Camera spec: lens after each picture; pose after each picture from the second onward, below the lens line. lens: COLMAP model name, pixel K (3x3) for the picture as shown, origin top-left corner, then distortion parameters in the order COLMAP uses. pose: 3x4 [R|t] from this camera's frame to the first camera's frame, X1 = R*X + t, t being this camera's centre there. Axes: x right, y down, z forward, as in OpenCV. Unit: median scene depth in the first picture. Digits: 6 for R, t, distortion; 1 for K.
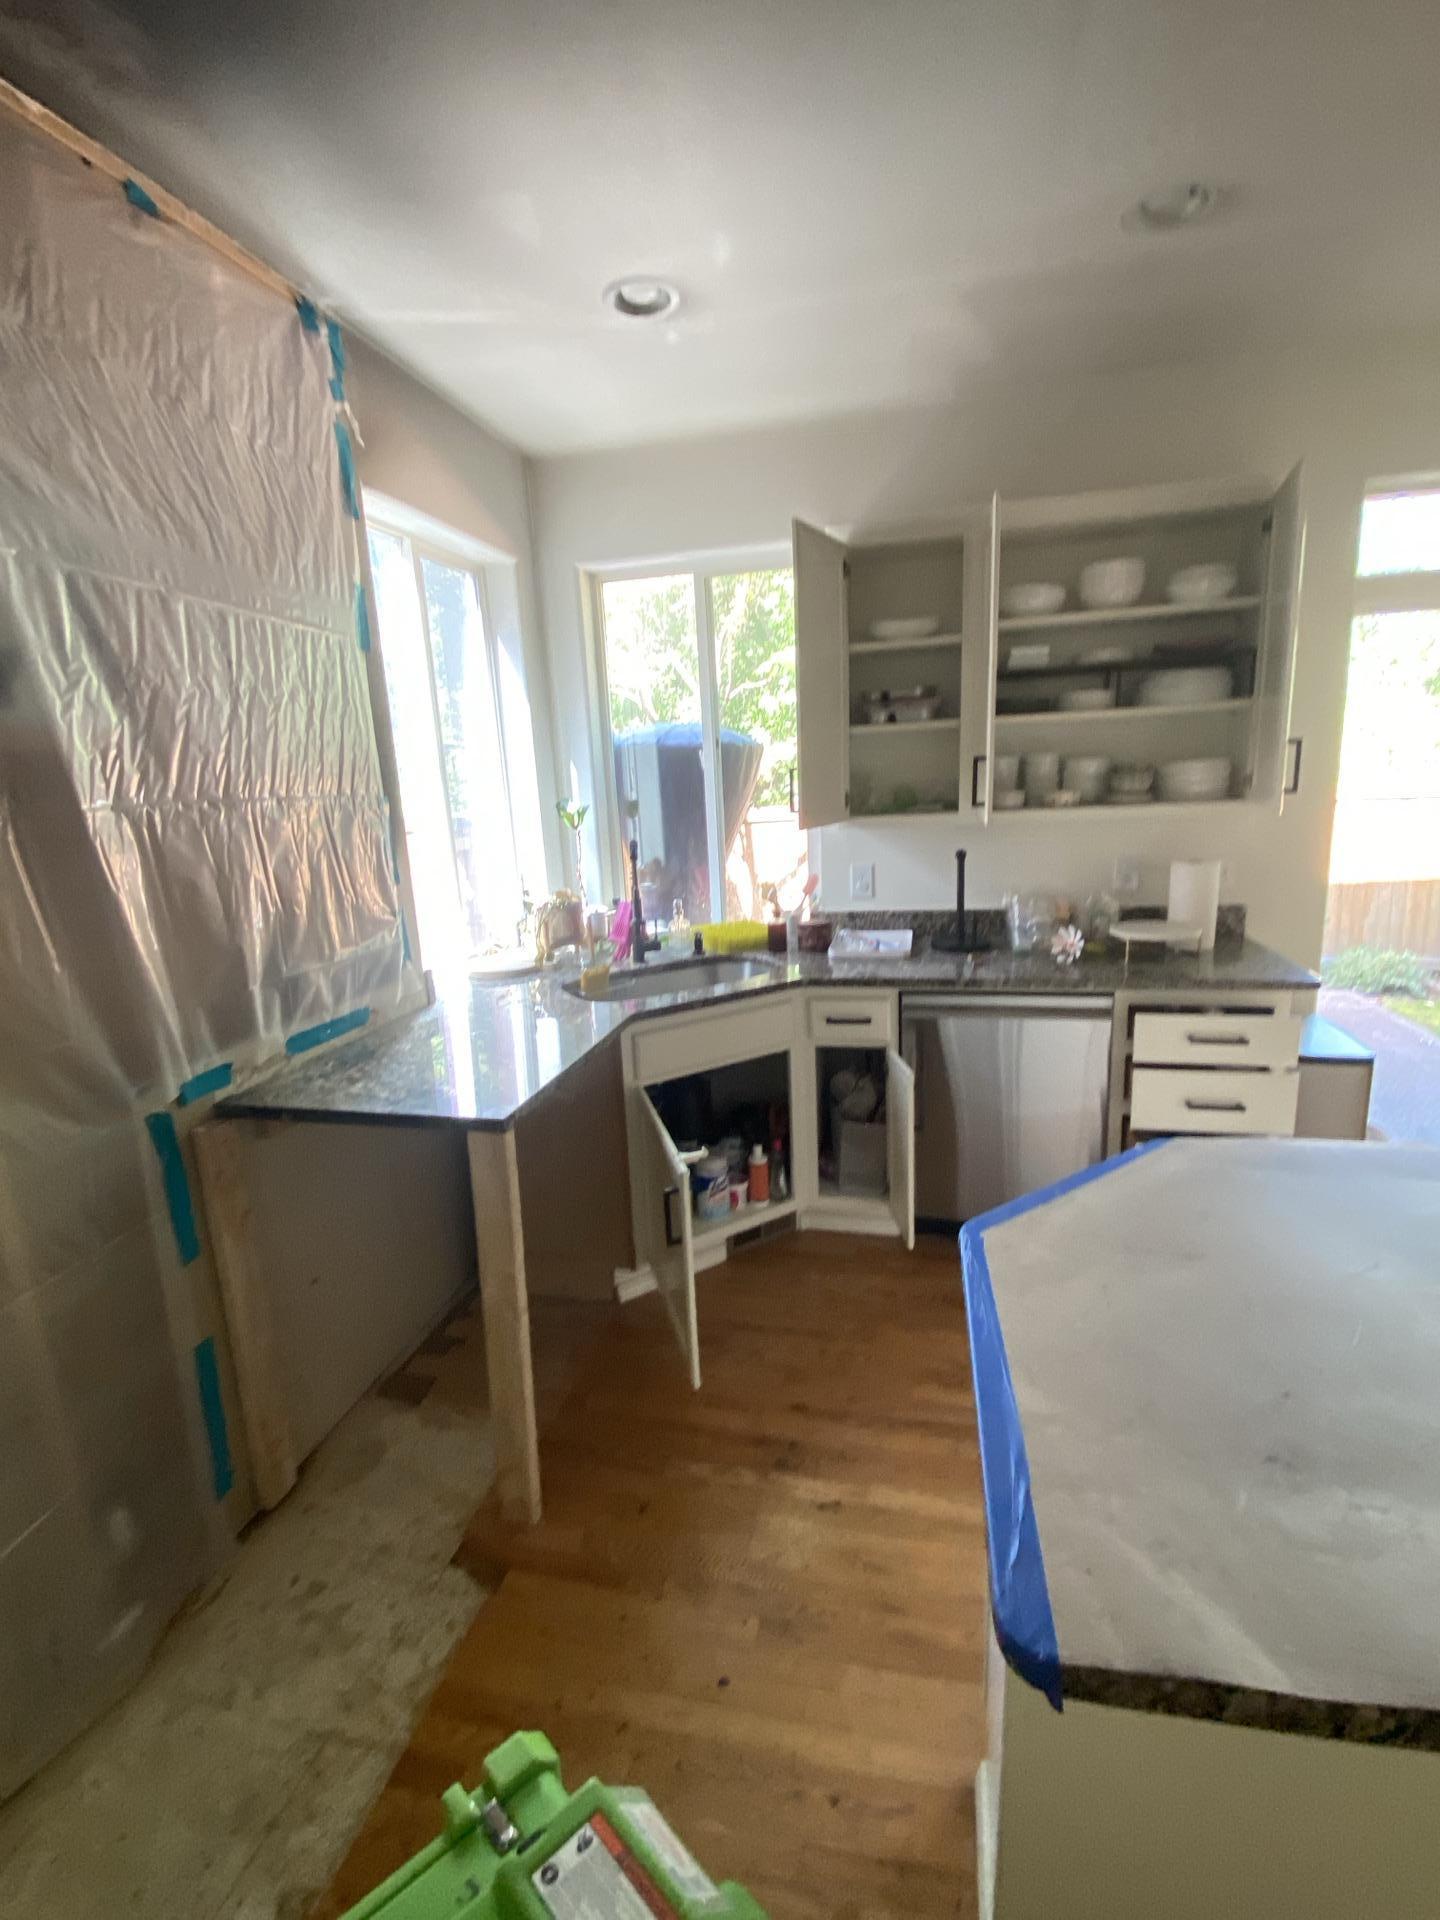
lens RADIAL K [[846.0, 0, 722.4], [0, 846.0, 957.8], [0, 0, 1]] dist [0.001803, 0.000052]
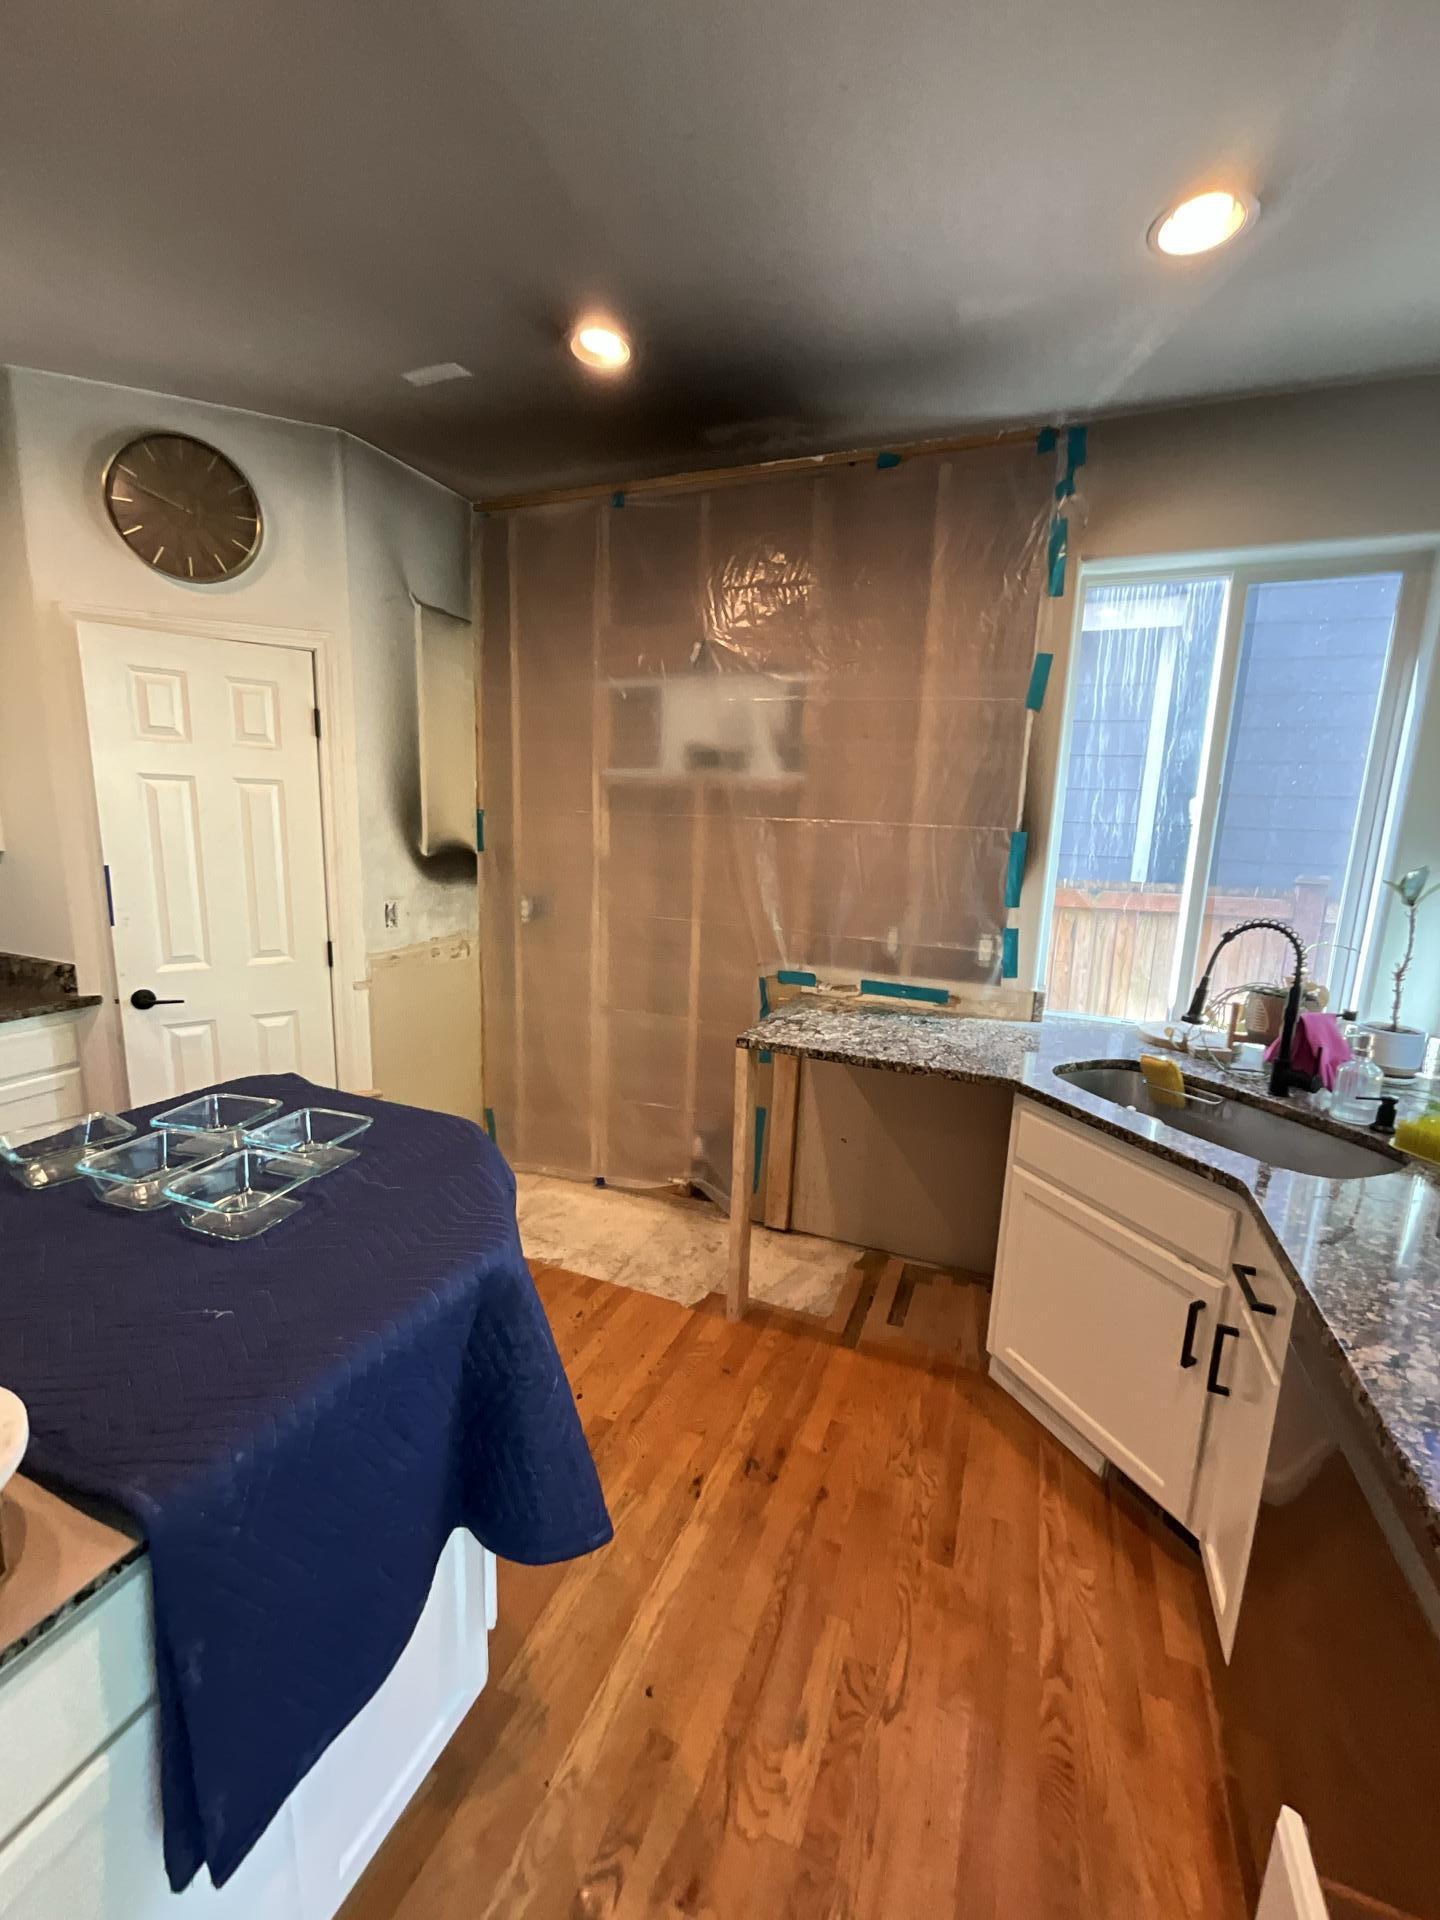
lens RADIAL K [[785.2, 0, 717.6], [0, 785.2, 965.5], [0, 0, 1]] dist [0.000512, 0.000282]
pose [[-0.151635, 0.215741, -0.964605, 0.936915], [-0.243548, 0.937647, 0.247997, -0.230053], [0.957962, 0.272533, -0.089637, 0.927348]]
